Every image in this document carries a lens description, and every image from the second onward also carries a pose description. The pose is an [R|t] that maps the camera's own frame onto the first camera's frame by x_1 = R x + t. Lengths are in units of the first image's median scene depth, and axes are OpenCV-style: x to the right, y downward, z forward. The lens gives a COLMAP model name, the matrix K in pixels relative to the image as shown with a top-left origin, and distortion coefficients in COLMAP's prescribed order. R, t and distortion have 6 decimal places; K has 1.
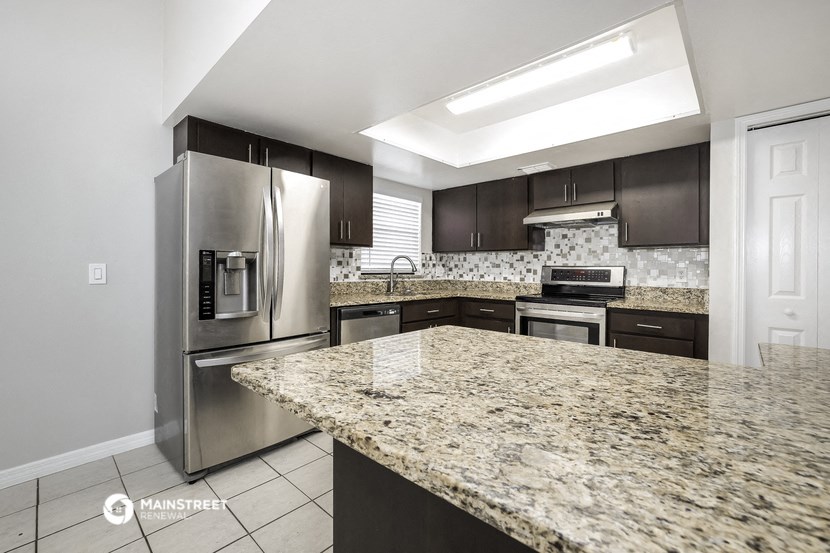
lens RADIAL K [[351.7, 0, 410.5], [0, 351.7, 269.8], [0, 0, 1]] dist [-0.002483, -0.000023]
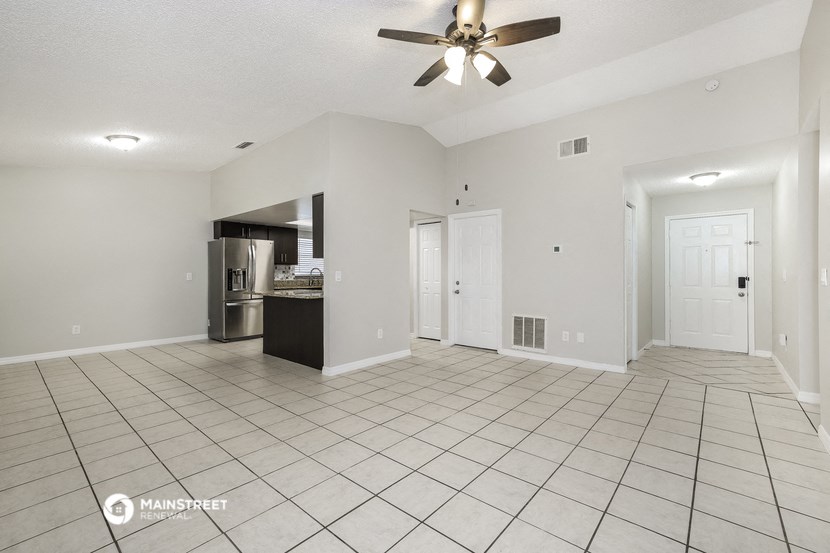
lens RADIAL K [[351.7, 0, 416.9], [0, 351.7, 278.7], [0, 0, 1]] dist [-0.002483, -0.000023]
pose [[0.999508, -0.008173, 0.030286, 0.571019], [0.008033, 0.999956, 0.004750, 0.020139], [-0.030323, -0.004505, 0.999530, -1.252735]]
